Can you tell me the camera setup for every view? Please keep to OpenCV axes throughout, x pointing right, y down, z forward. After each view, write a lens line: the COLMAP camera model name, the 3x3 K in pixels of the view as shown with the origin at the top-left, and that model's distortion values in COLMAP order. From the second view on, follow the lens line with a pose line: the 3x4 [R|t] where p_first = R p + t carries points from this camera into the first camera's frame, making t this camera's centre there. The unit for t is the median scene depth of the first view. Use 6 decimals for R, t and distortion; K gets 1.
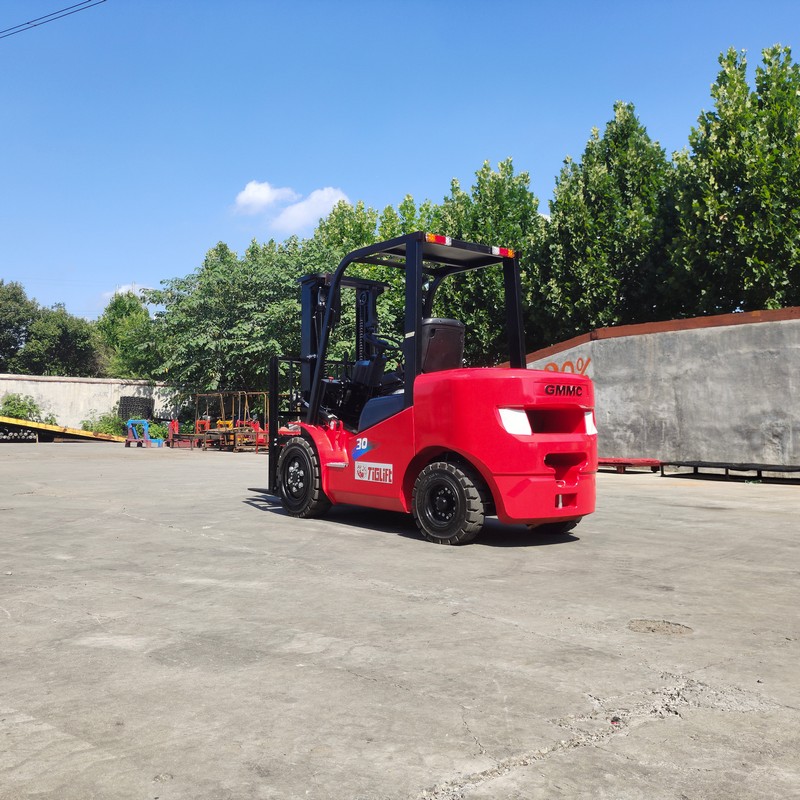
lens RADIAL K [[789.4, 0, 397.0], [0, 789.4, 398.5], [0, 0, 1]] dist [0.069748, -0.131724]
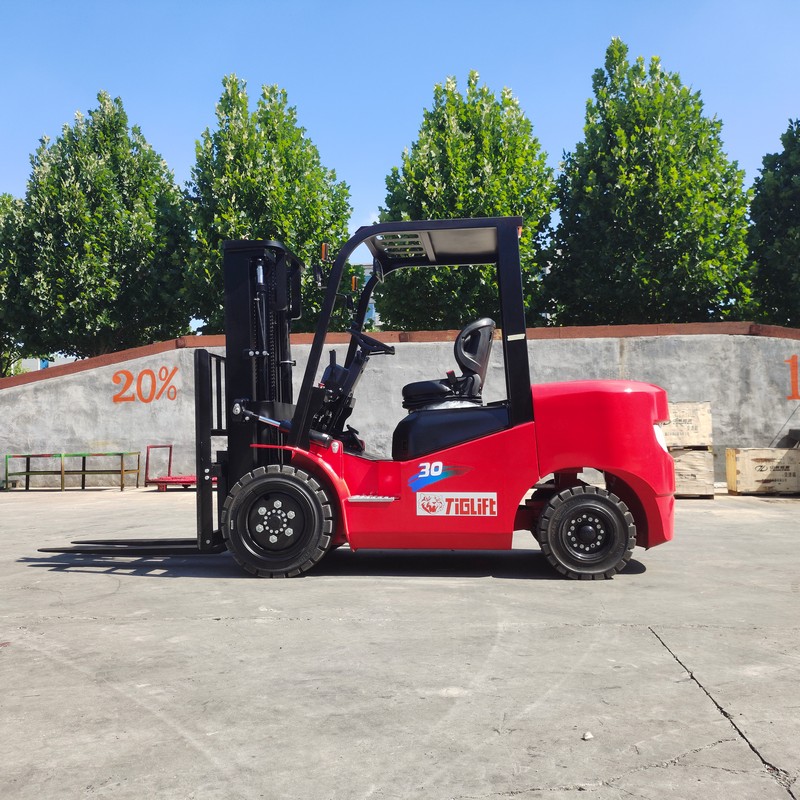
lens RADIAL K [[789.4, 0, 397.0], [0, 789.4, 398.5], [0, 0, 1]] dist [0.069748, -0.131724]
pose [[0.687897, 0.018703, 0.725567, -0.191276], [-0.007428, 0.999797, -0.018730, 0.000429], [-0.725770, 0.007495, 0.687896, 0.143364]]
